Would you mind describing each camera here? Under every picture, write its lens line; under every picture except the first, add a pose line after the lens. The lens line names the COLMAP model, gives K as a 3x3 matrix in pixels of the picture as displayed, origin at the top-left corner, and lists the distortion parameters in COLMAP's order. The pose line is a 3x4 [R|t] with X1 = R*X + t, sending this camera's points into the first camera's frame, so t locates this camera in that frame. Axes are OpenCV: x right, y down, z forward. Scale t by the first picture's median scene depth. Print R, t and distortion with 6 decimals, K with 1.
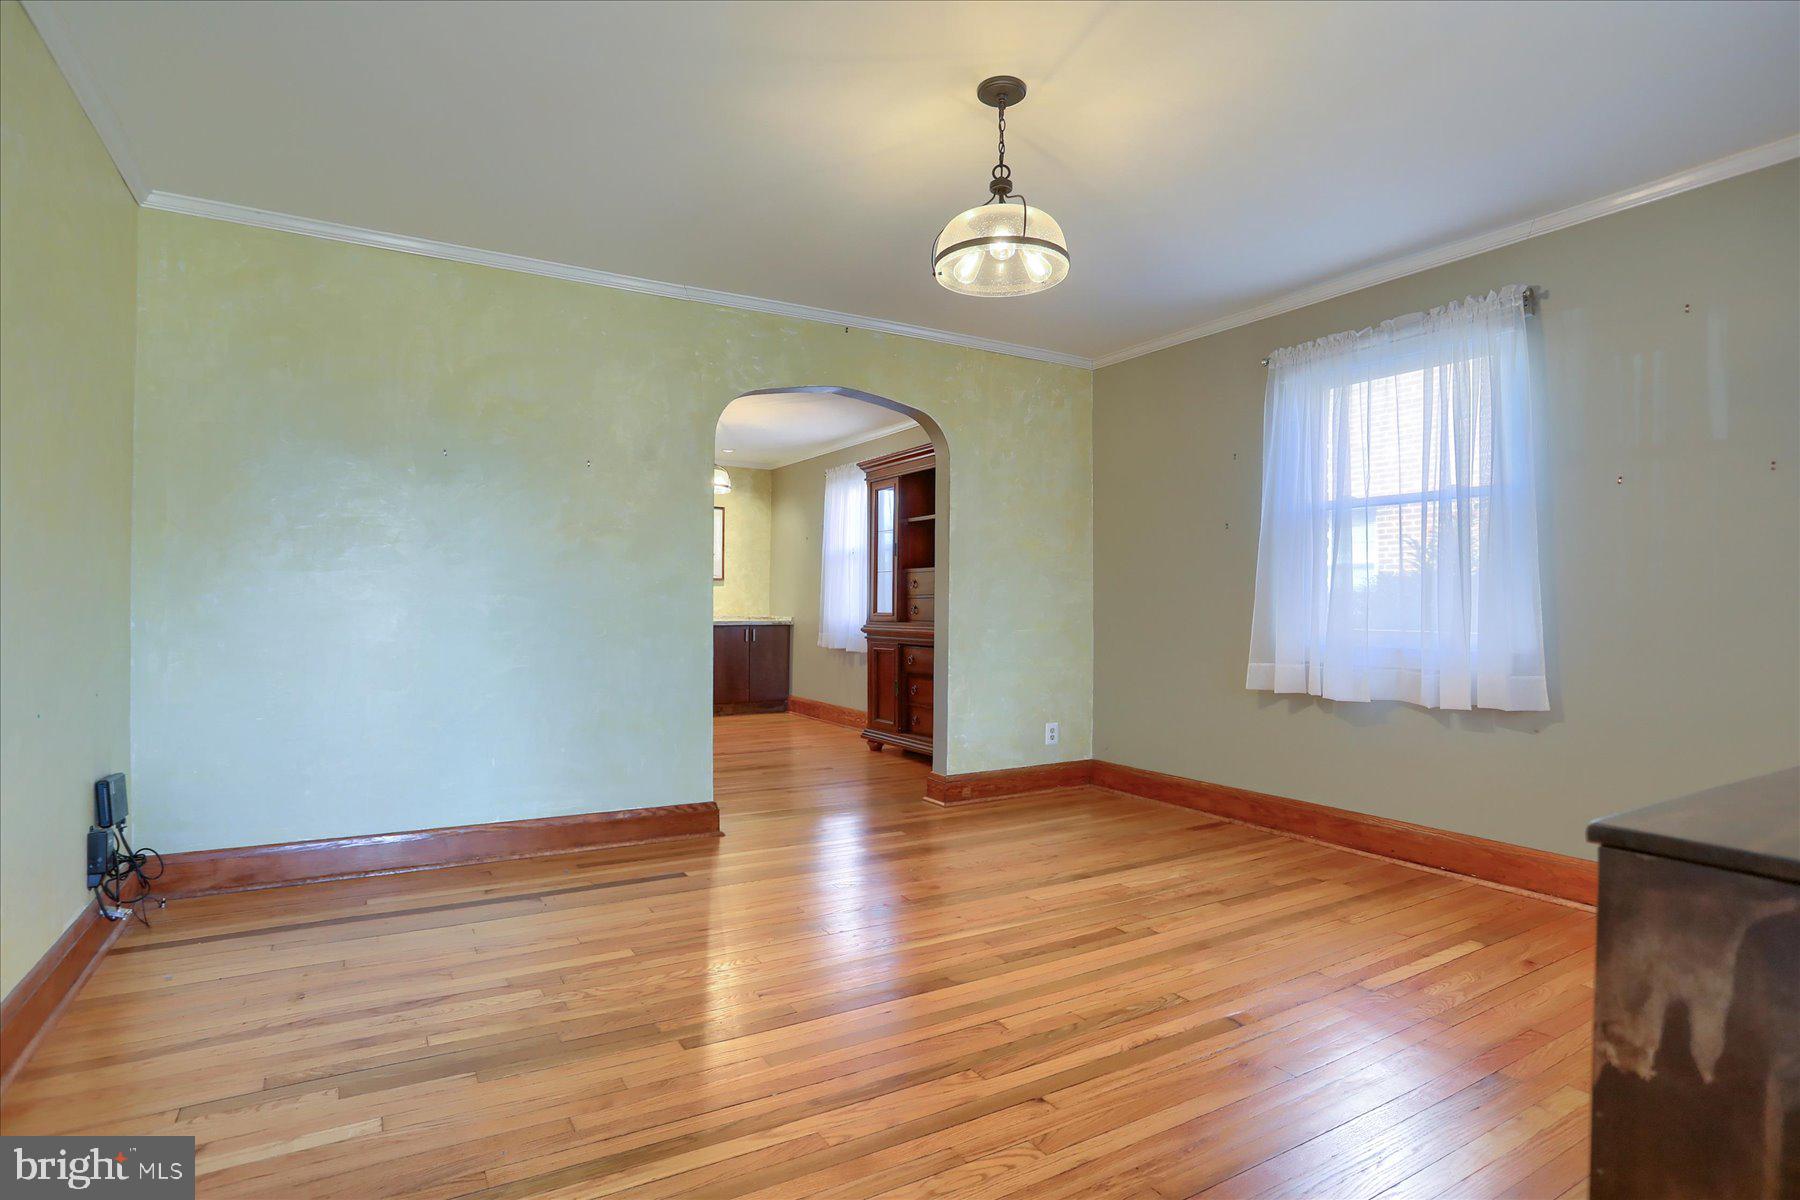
lens RADIAL K [[892.7, 0, 897.9], [0, 892.7, 602.8], [0, 0, 1]] dist [-0.001694, 0.001307]
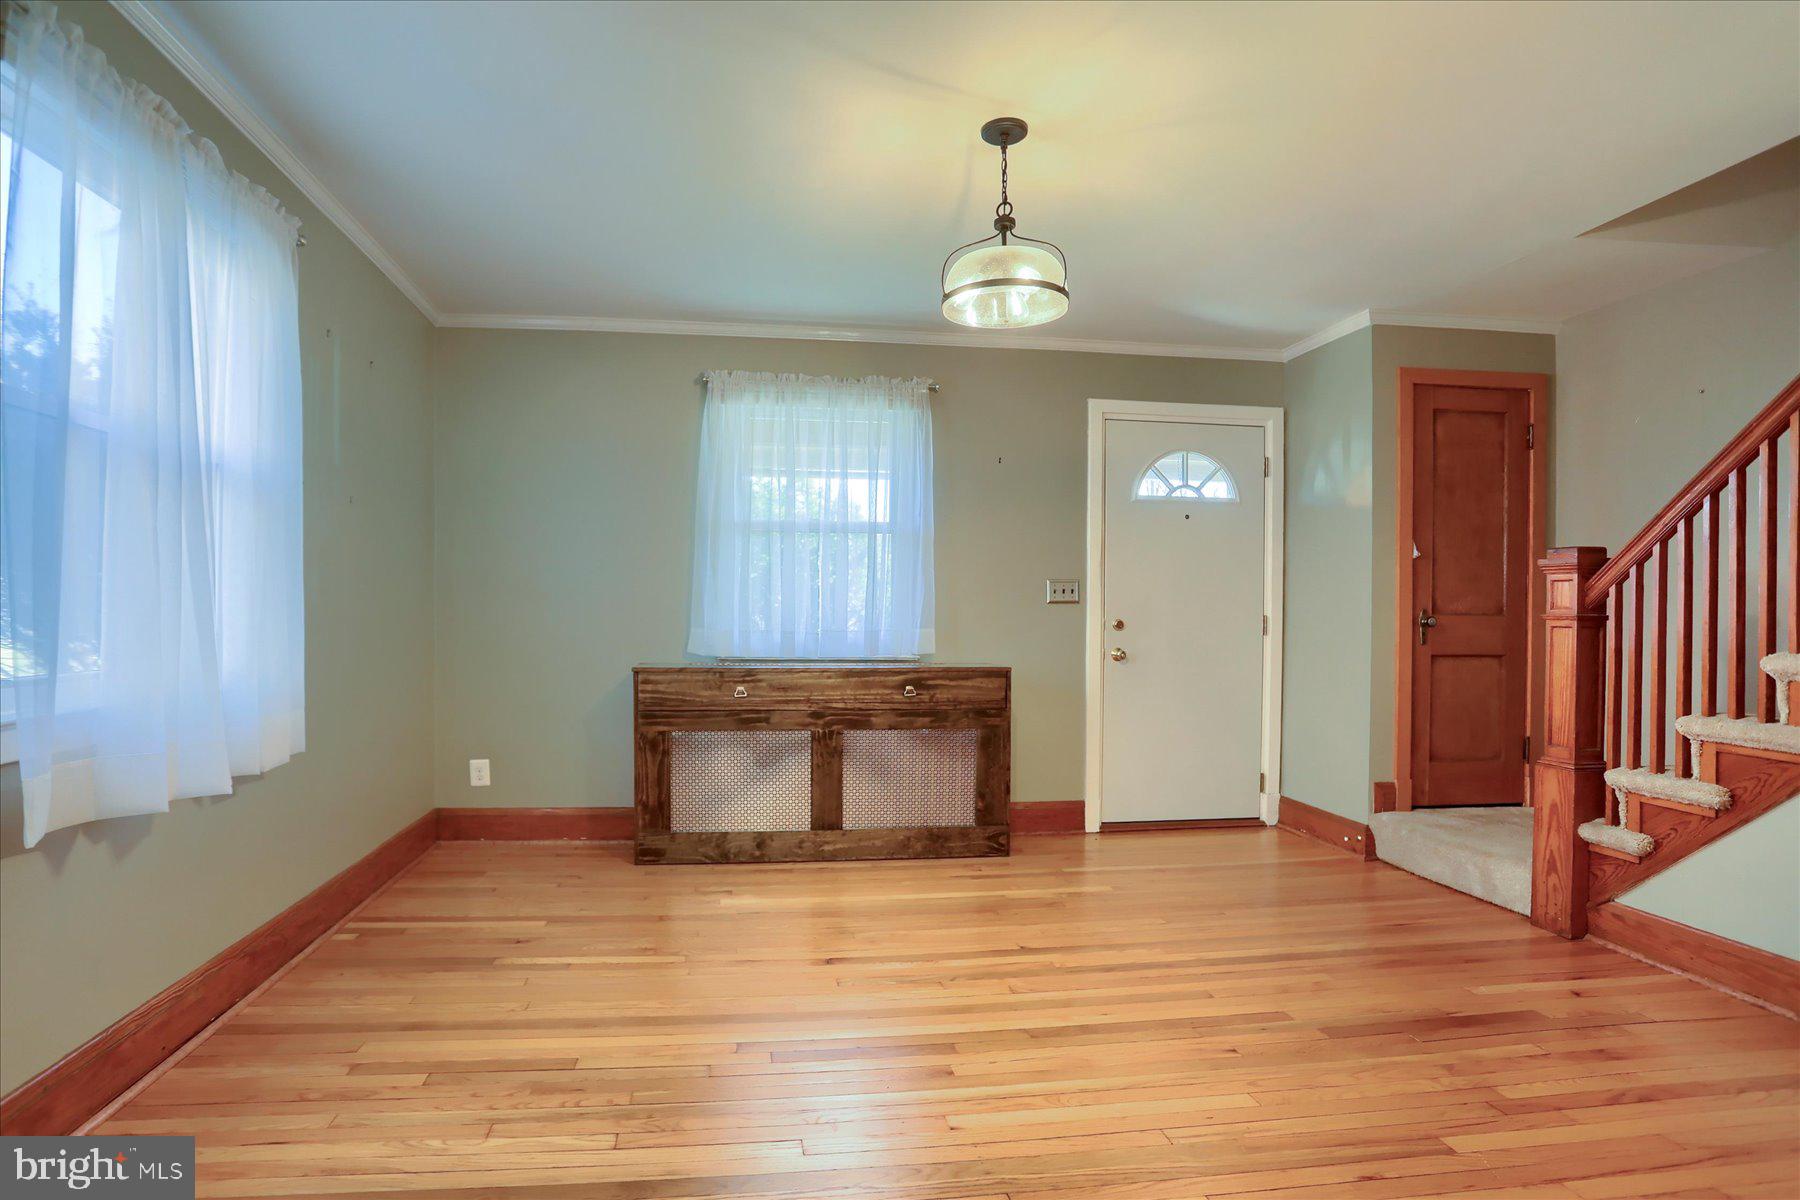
lens RADIAL K [[892.7, 0, 885.5], [0, 892.7, 609.4], [0, 0, 1]] dist [-0.001694, 0.001307]
pose [[-0.927715, -0.013138, 0.373057, -0.124979], [-0.014141, 0.999900, 0.000049, -0.026154], [-0.373020, -0.005230, -0.927808, 1.608404]]
